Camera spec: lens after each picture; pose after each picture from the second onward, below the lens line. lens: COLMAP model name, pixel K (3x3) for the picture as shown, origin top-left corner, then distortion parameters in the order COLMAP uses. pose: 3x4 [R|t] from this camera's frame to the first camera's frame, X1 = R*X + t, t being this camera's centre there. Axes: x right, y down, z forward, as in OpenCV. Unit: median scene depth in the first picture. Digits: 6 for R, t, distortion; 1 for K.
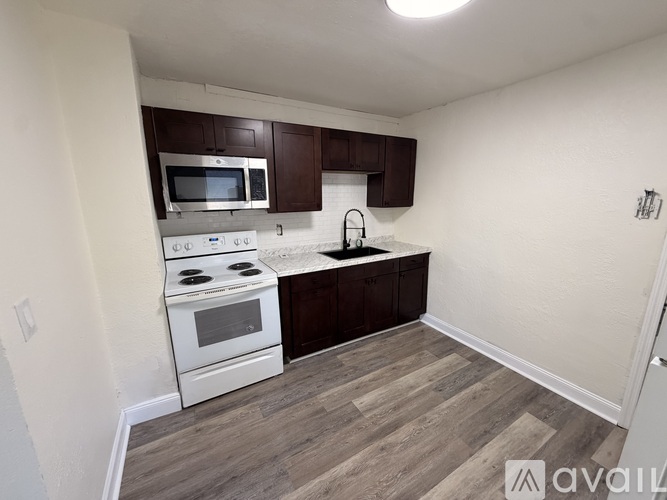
lens RADIAL K [[265.5, 0, 333.5], [0, 265.5, 250.0], [0, 0, 1]] dist [0.000622, -0.000267]
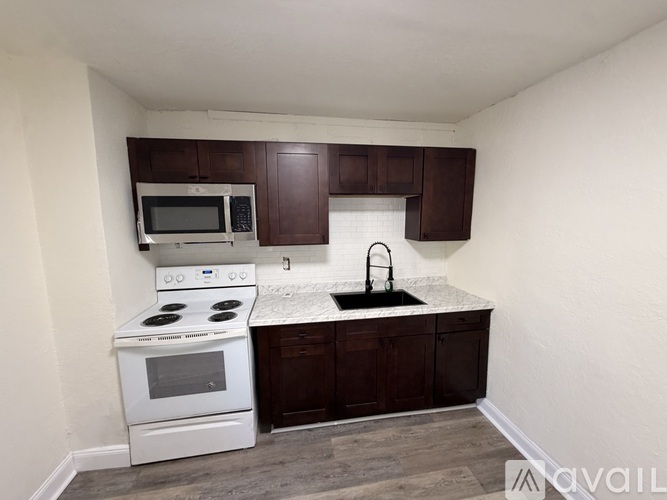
lens RADIAL K [[265.5, 0, 333.5], [0, 265.5, 250.0], [0, 0, 1]] dist [0.000622, -0.000267]
pose [[0.937301, 0.046119, -0.345457, 0.261685], [-0.071984, 0.995451, -0.062416, -0.085790], [0.341007, 0.083370, 0.936357, 0.266128]]
